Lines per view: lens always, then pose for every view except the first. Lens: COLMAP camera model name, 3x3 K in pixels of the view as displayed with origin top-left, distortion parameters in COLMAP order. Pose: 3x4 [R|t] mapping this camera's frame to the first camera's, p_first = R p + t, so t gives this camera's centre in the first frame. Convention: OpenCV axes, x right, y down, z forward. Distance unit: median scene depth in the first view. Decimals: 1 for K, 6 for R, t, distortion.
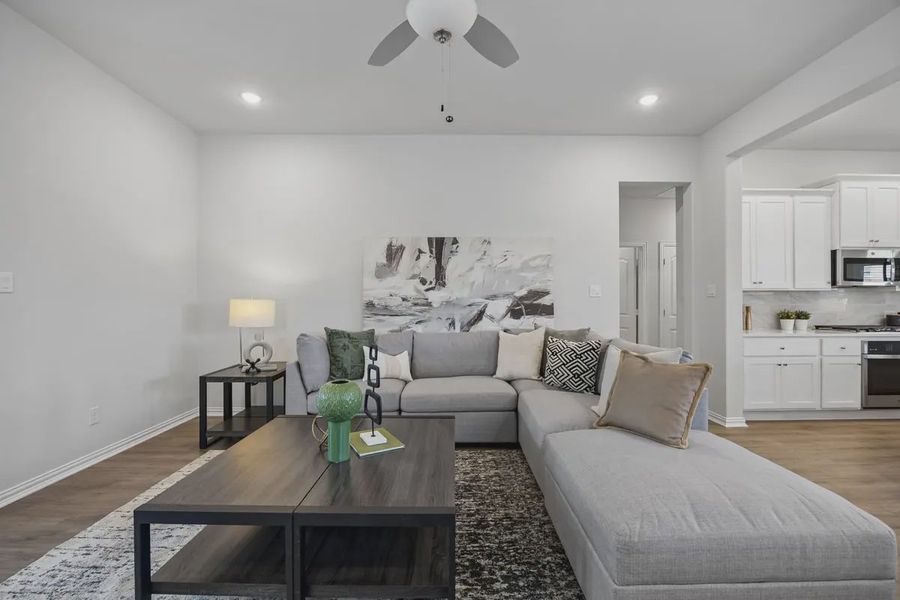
lens RADIAL K [[384.2, 0, 446.4], [0, 384.2, 300.1], [0, 0, 1]] dist [-0.016335, 0.000266]
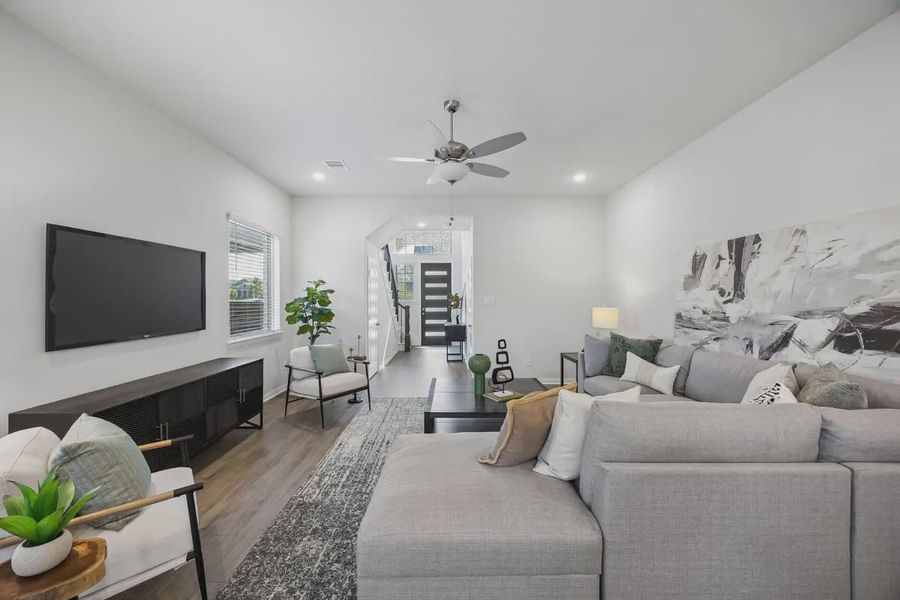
lens RADIAL K [[347.7, 0, 450.0], [0, 347.7, 300.0], [0, 0, 1]] dist [0.002925, 0.000242]
pose [[0.003284, 0.003519, -0.999988, 0.719604], [0.000688, 0.999994, 0.003521, -0.034848], [0.999994, -0.000699, 0.003282, 0.385873]]
